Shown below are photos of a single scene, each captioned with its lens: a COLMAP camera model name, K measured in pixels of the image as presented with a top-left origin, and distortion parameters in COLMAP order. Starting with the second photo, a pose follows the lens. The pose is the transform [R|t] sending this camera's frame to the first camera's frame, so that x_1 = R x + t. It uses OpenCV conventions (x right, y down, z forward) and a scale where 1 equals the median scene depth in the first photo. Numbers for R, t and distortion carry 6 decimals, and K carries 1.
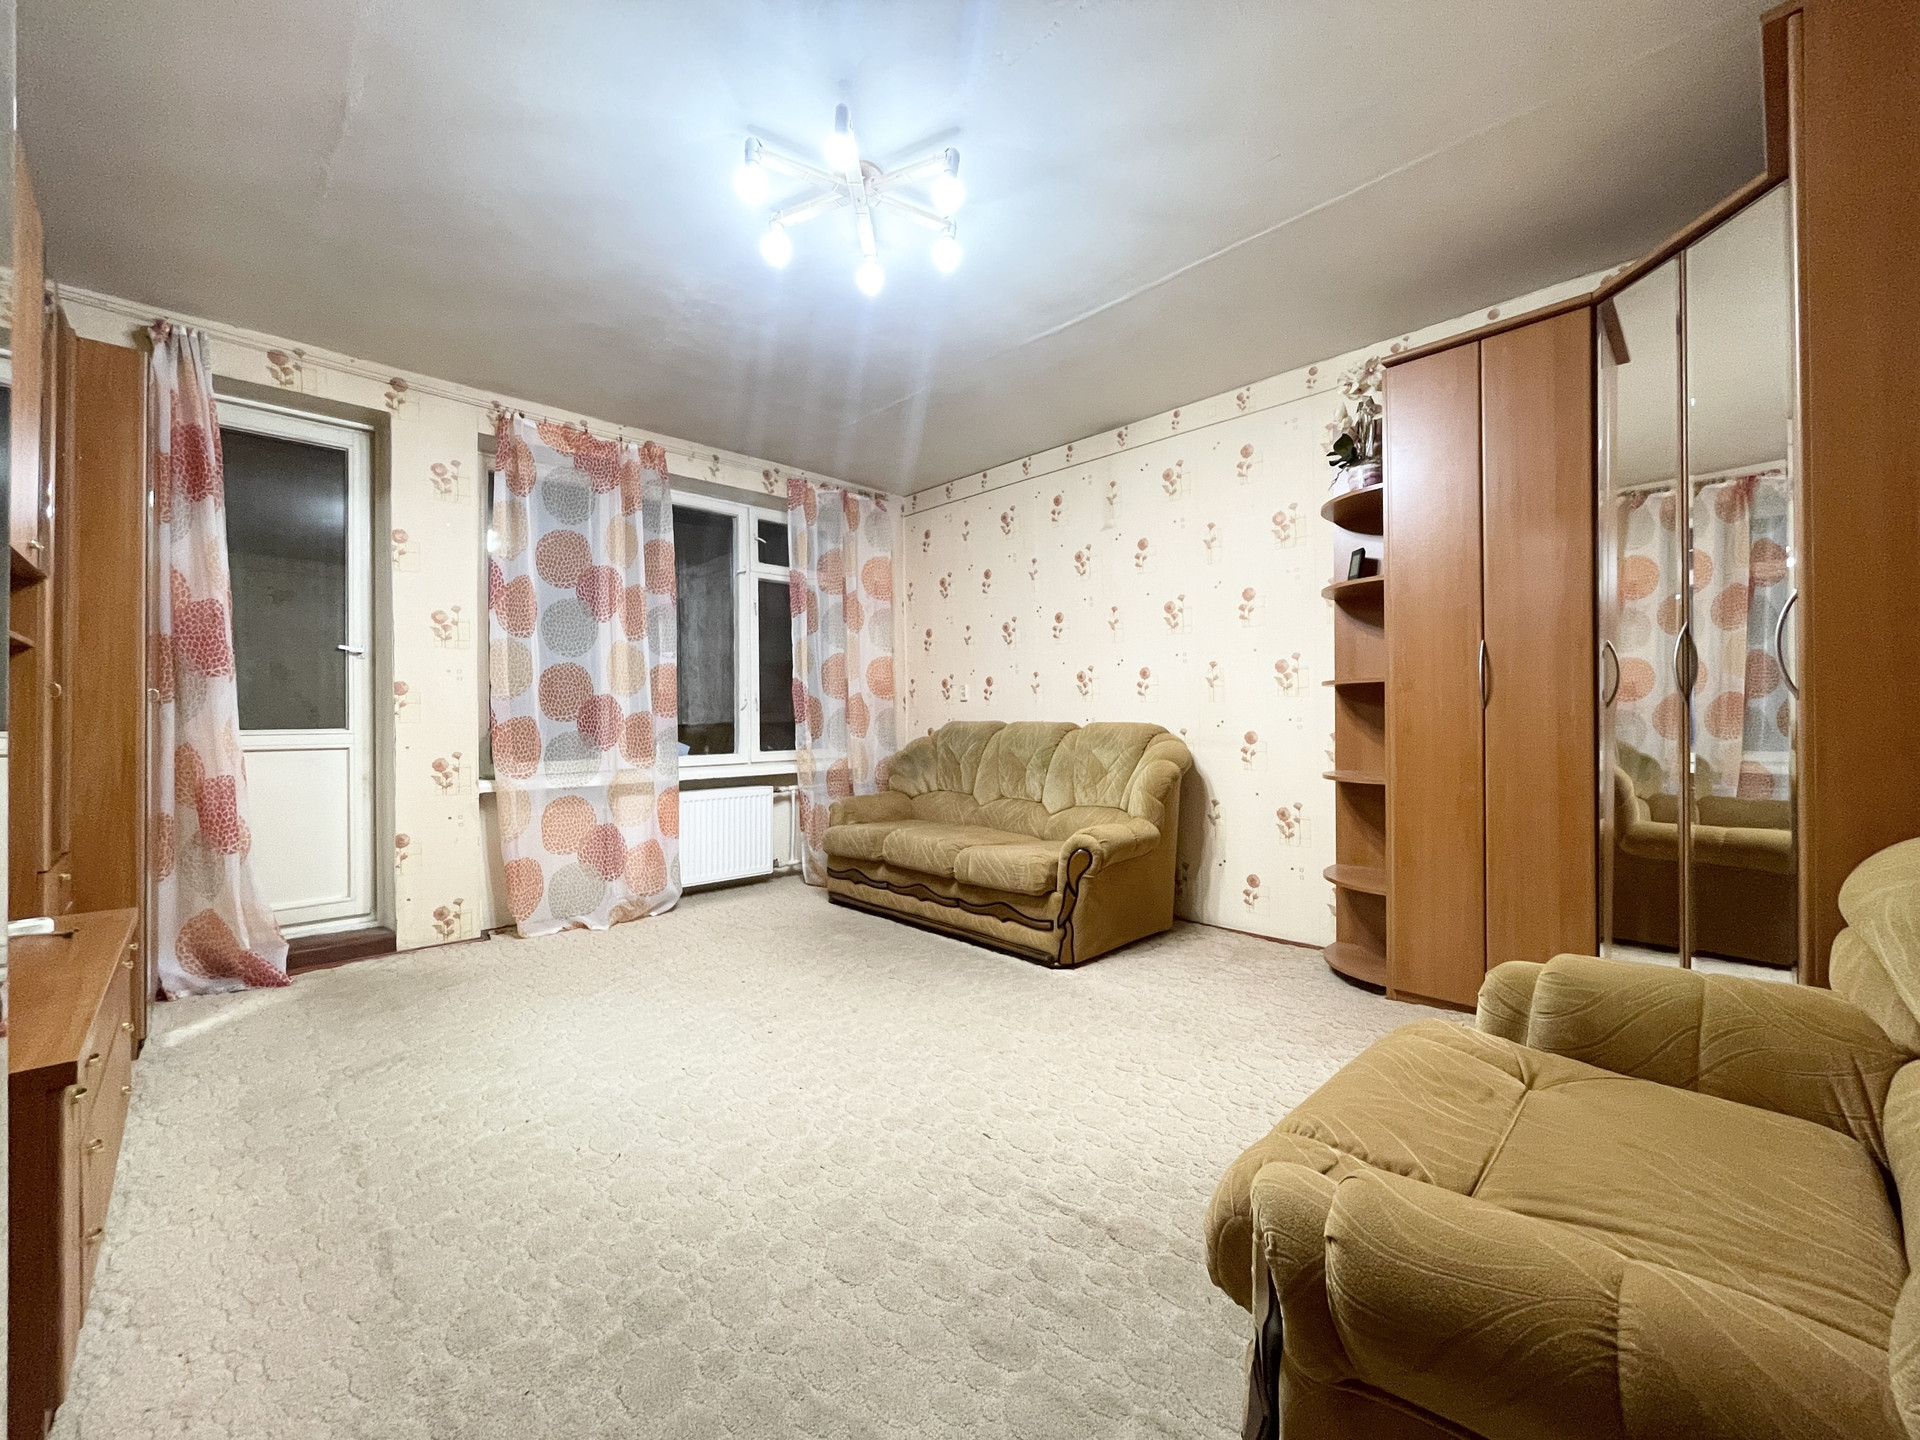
lens RADIAL K [[781.3, 0, 957.1], [0, 781.3, 714.8], [0, 0, 1]] dist [-0.003295, -0.000421]
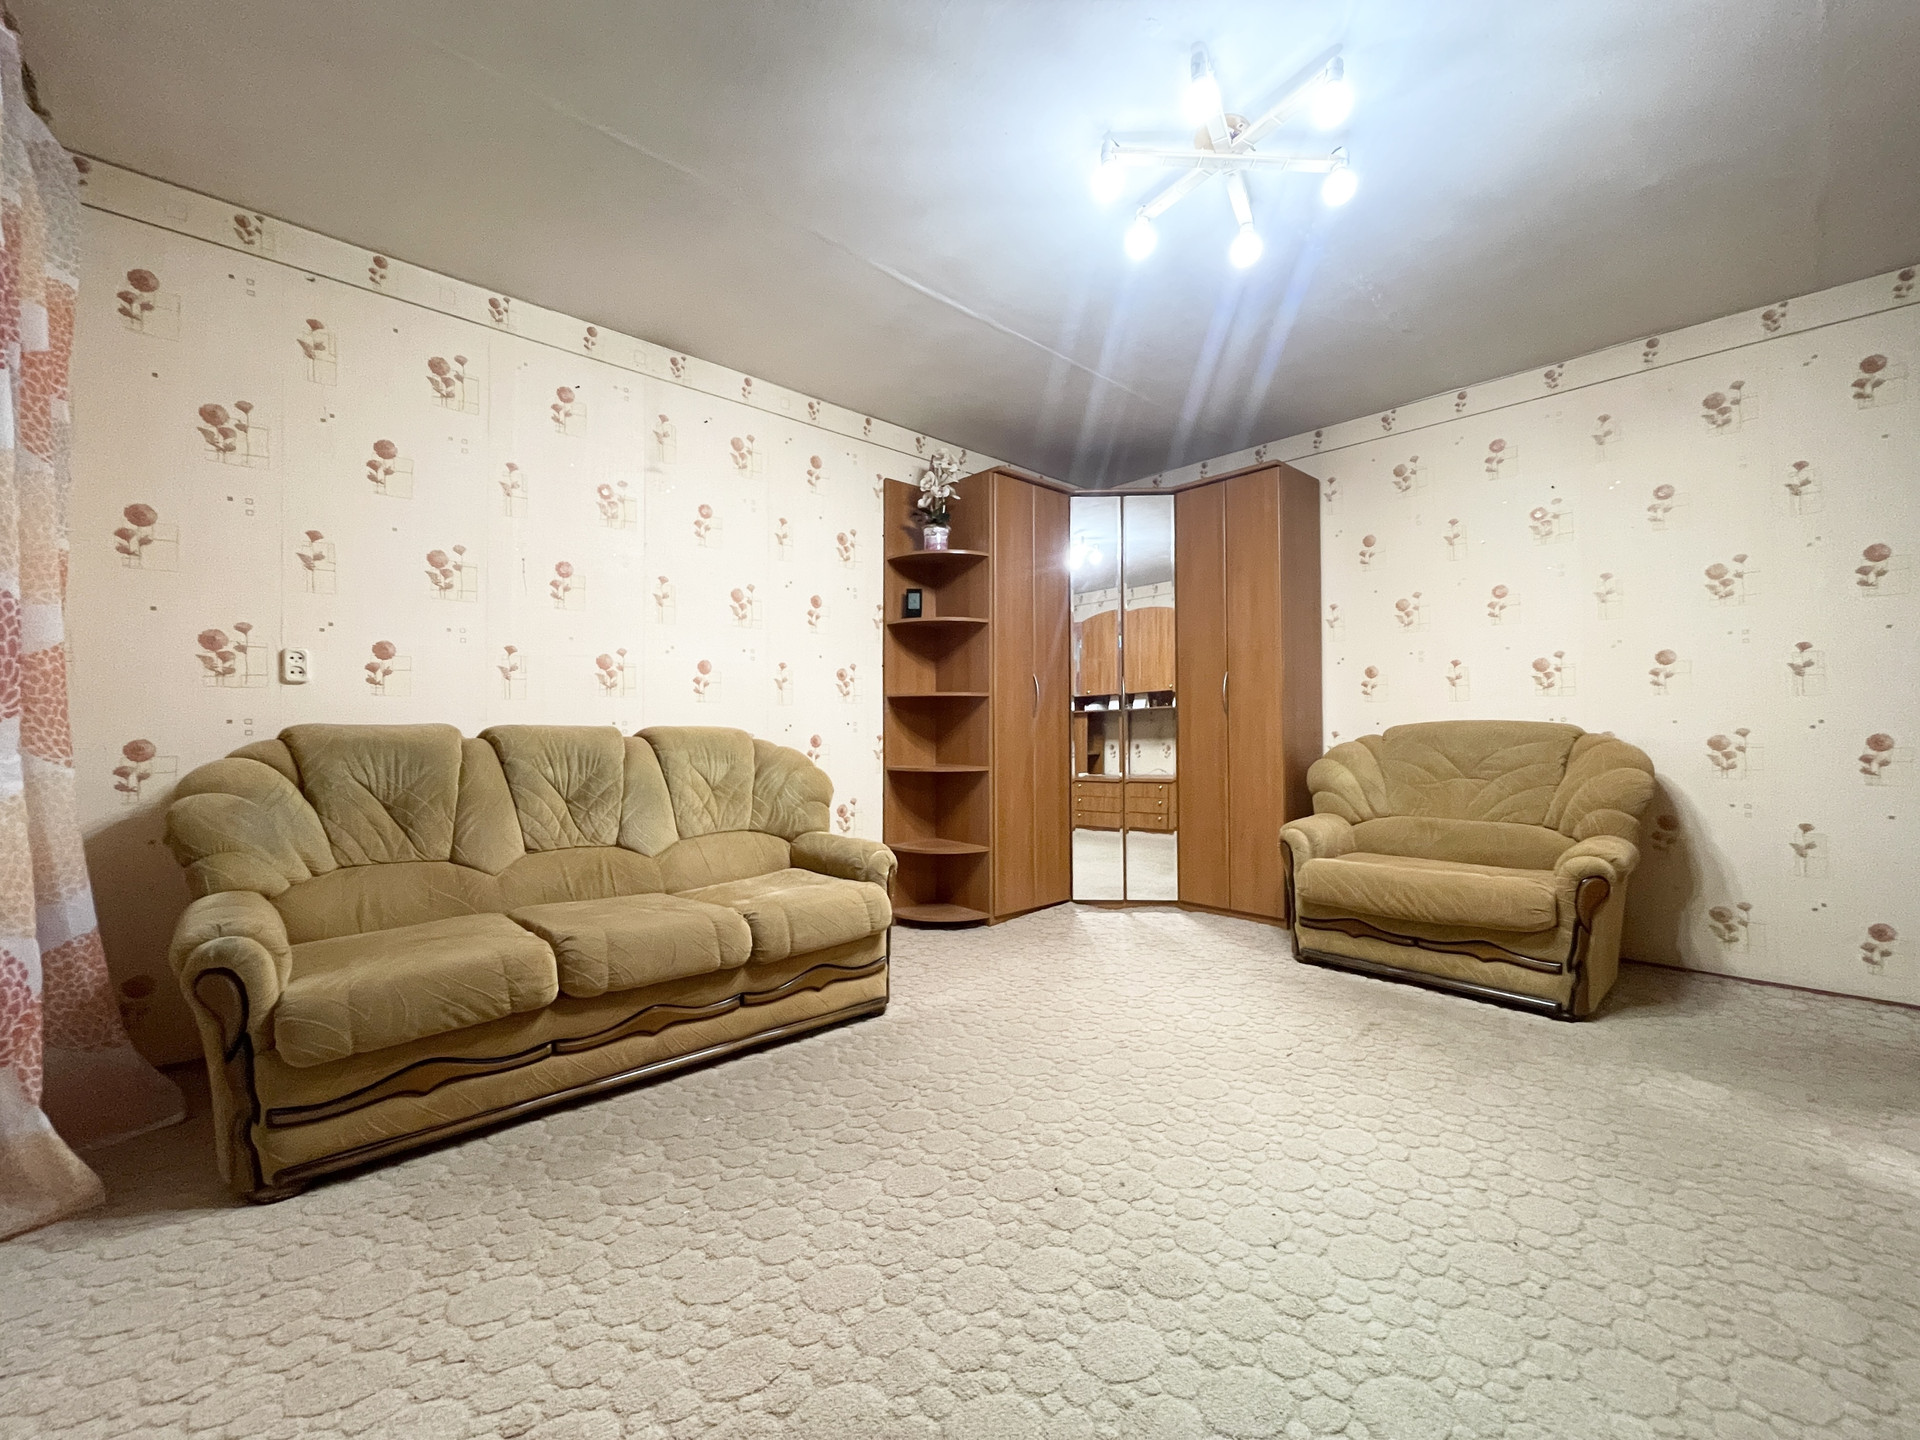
lens RADIAL K [[789.0, 0, 964.2], [0, 789.0, 711.2], [0, 0, 1]] dist [-0.000324, -0.000244]
pose [[0.005142, 0.027355, 0.999613, -0.603012], [-0.000809, 0.999626, -0.027351, 0.016211], [-0.999986, -0.000668, 0.005162, 0.736877]]
